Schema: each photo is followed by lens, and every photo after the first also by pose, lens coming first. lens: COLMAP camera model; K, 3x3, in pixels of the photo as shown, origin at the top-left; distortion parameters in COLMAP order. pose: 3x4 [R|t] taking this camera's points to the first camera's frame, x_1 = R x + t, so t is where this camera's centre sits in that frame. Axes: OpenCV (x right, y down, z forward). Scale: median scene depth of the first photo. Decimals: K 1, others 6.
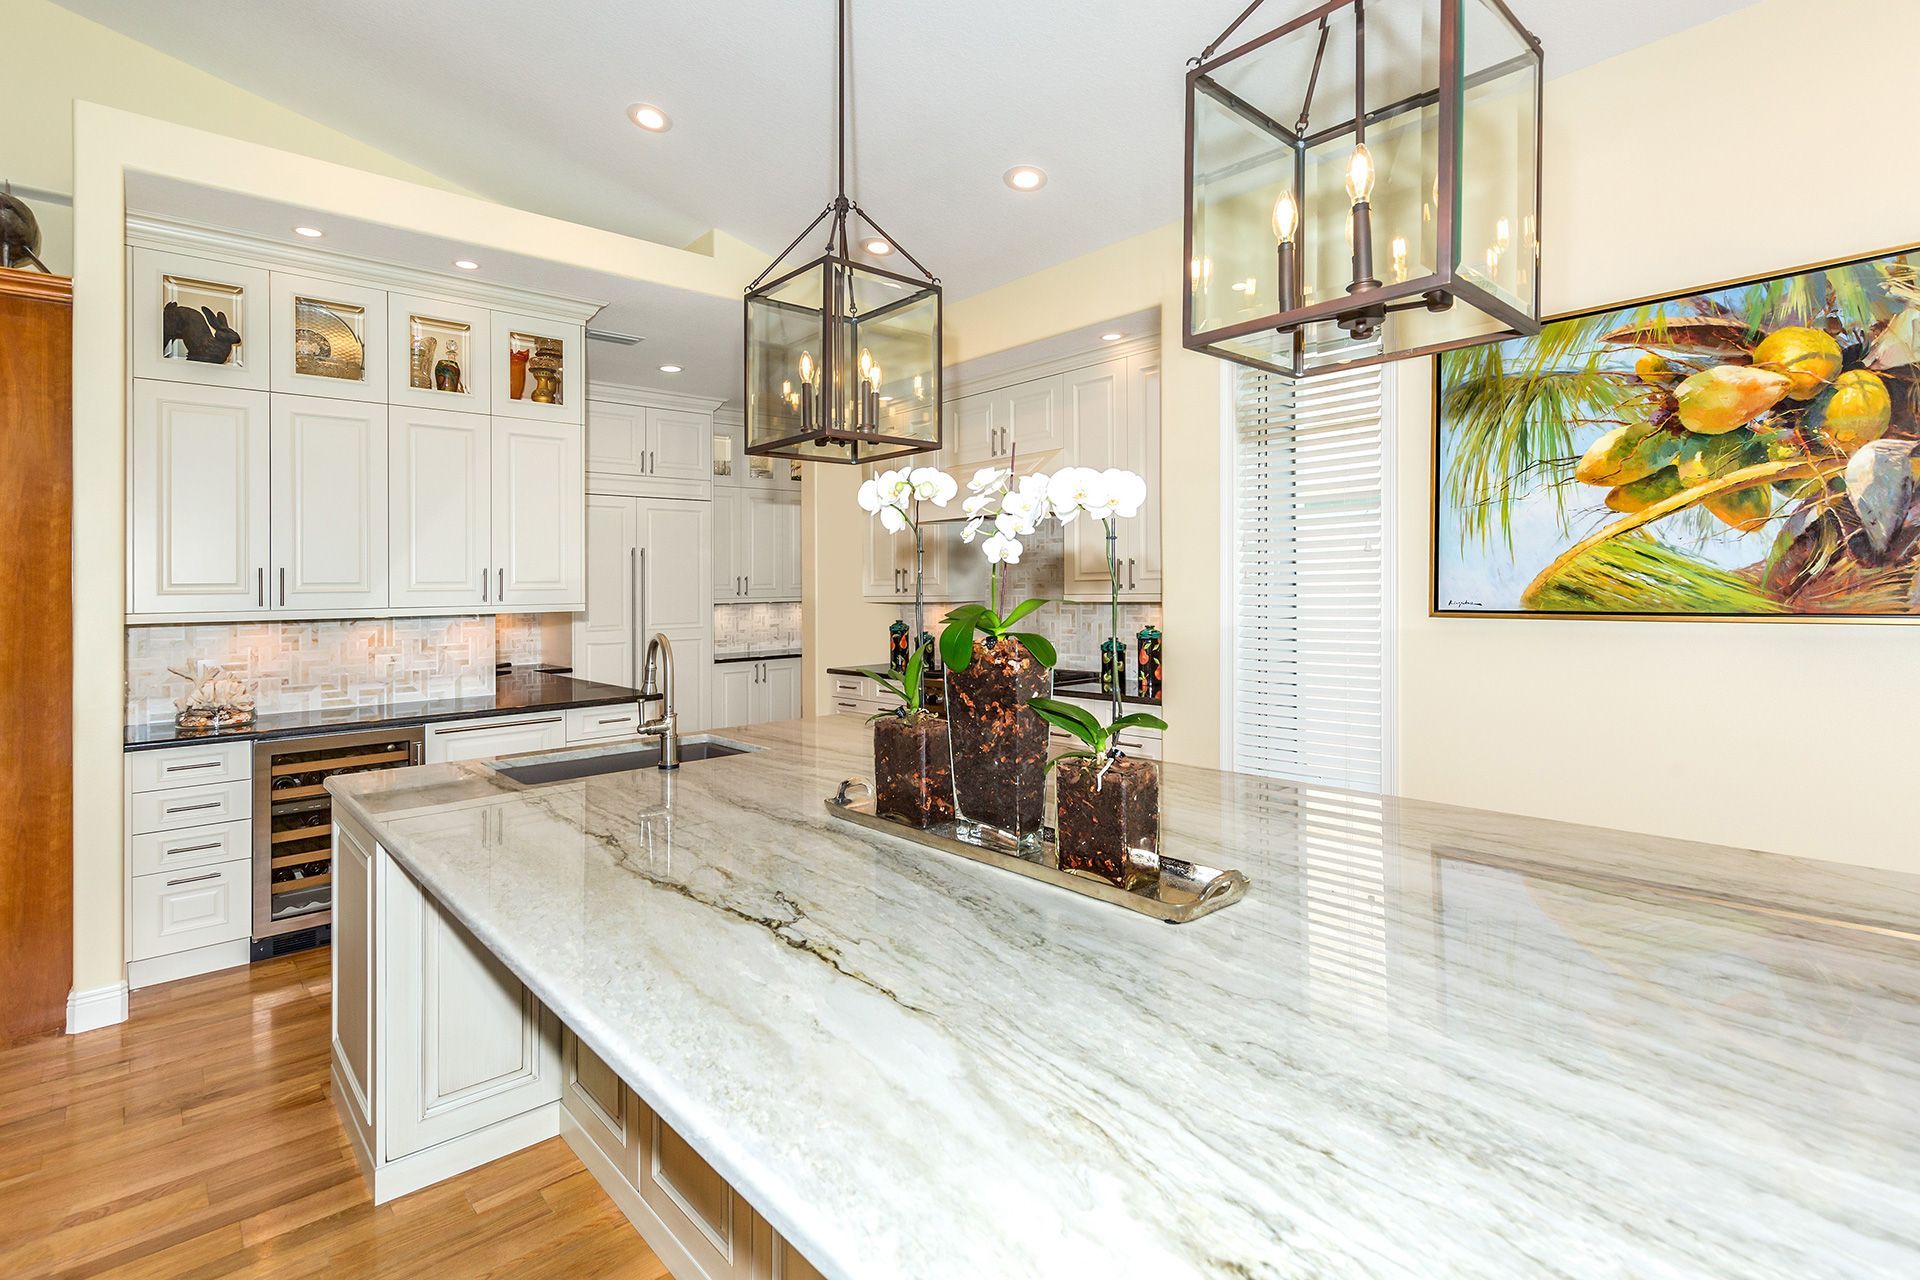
lens RADIAL K [[920.4, 0, 862.9], [0, 920.4, 596.2], [0, 0, 1]] dist [0.006031, -0.001465]
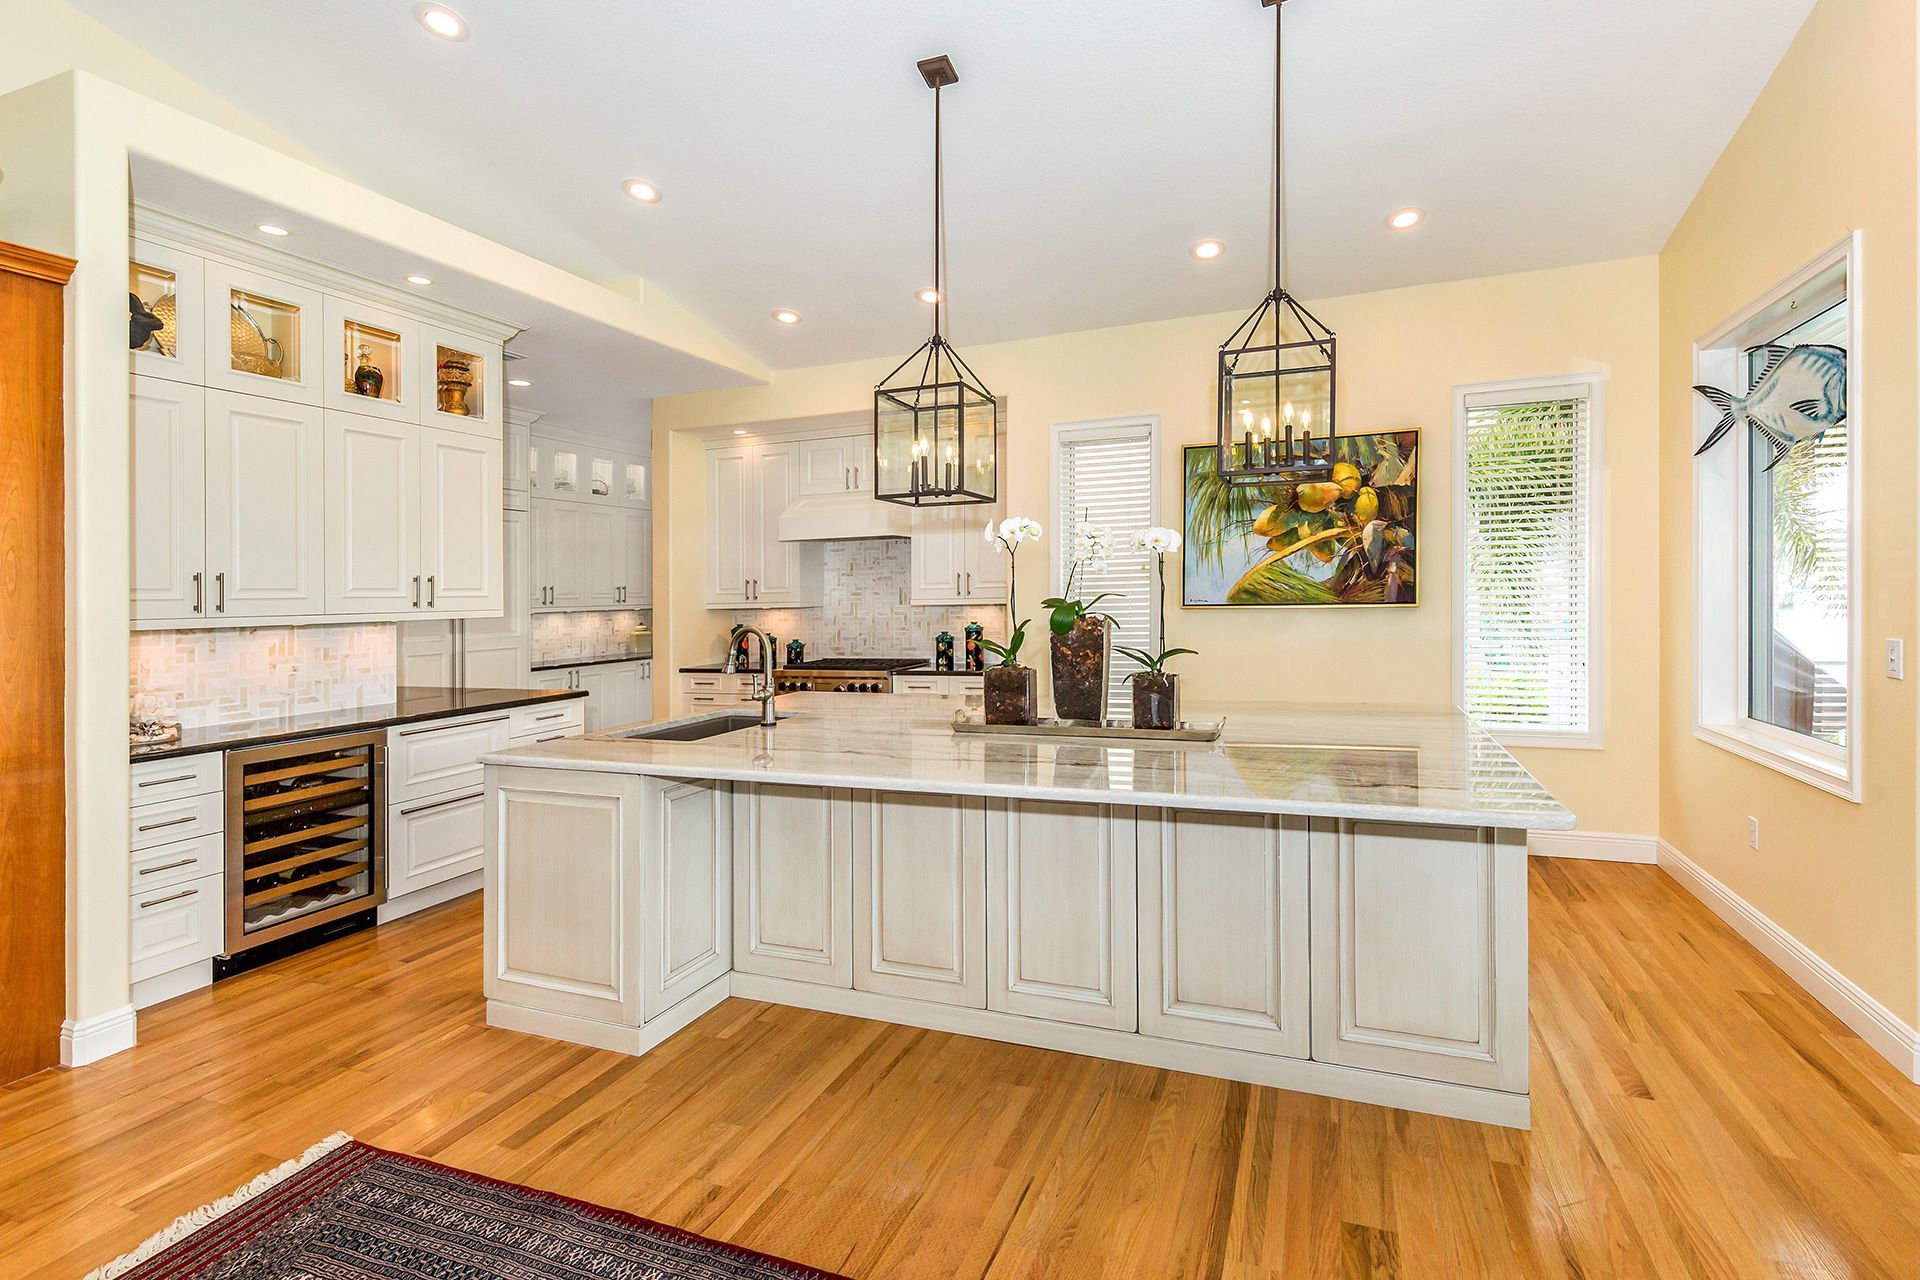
lens RADIAL K [[920.4, 0, 961.1], [0, 920.4, 622.8], [0, 0, 1]] dist [0.006031, -0.001465]
pose [[0.869232, -0.016252, 0.494138, -0.606054], [0.009244, 0.999819, 0.016622, 0.016843], [-0.494318, -0.009881, 0.869225, -0.290651]]
